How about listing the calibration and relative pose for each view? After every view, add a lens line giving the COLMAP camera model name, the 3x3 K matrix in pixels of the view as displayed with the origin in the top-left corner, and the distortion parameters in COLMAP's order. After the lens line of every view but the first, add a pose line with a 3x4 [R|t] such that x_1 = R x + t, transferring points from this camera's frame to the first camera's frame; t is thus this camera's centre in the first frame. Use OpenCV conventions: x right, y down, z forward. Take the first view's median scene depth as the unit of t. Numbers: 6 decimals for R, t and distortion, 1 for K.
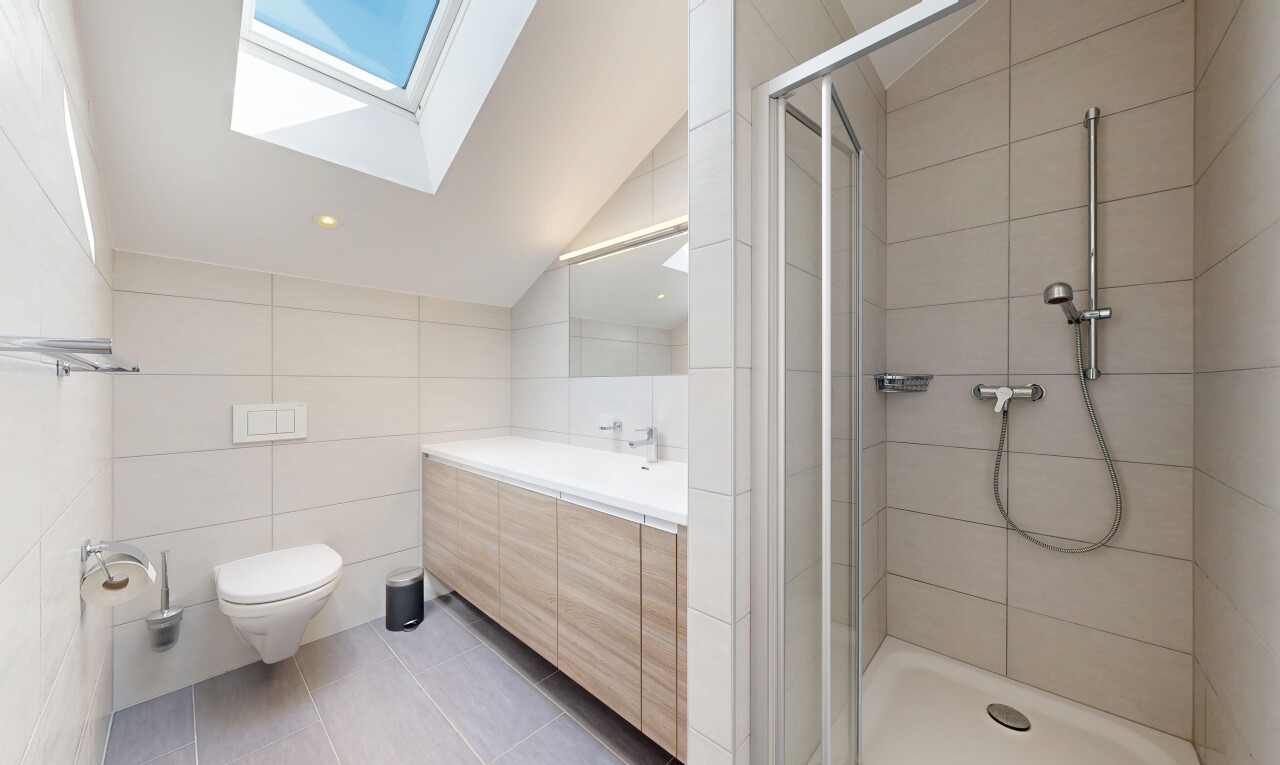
lens RADIAL K [[428.8, 0, 644.2], [0, 428.8, 384.7], [0, 0, 1]] dist [0.000326, 0.000010]
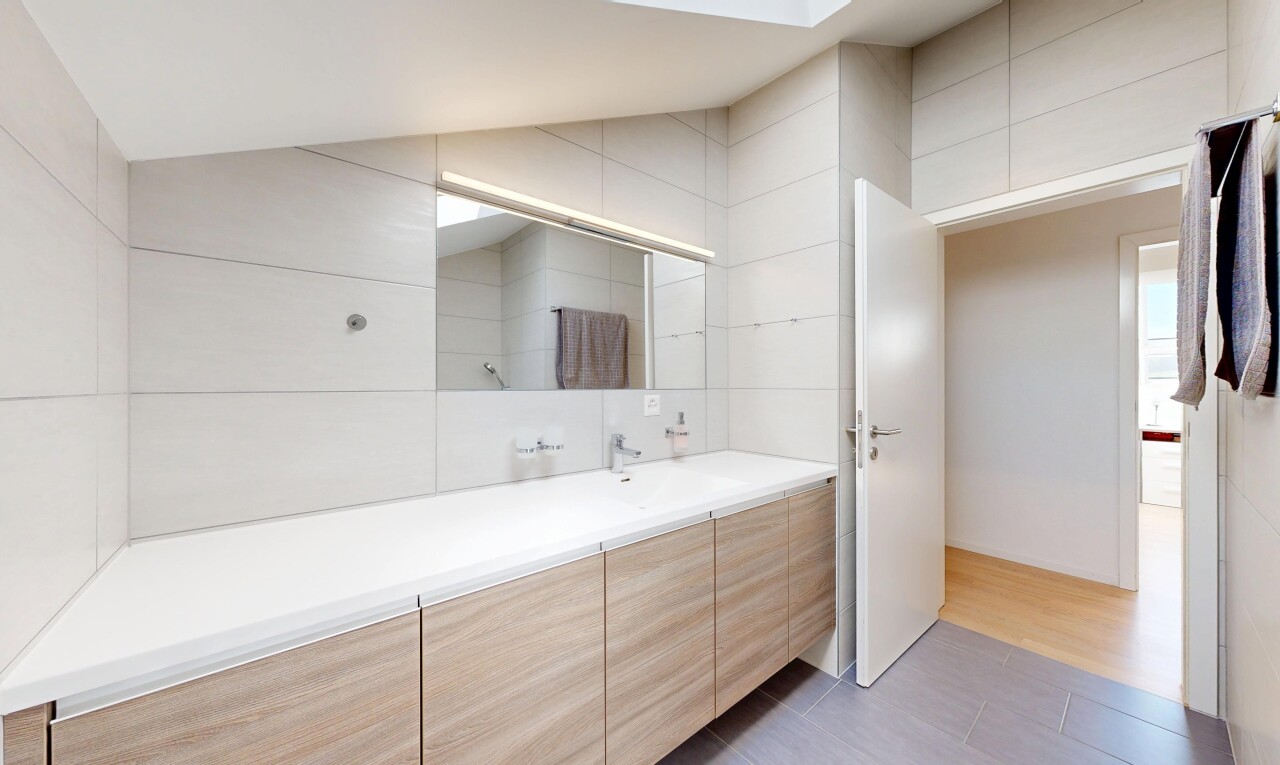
lens RADIAL K [[428.8, 0, 644.2], [0, 428.8, 384.7], [0, 0, 1]] dist [0.000326, 0.000010]
pose [[0.122206, 0.023582, 0.992225, -0.841652], [0.028637, 0.999218, -0.027275, -0.001811], [-0.992092, 0.031747, 0.121435, 0.787720]]
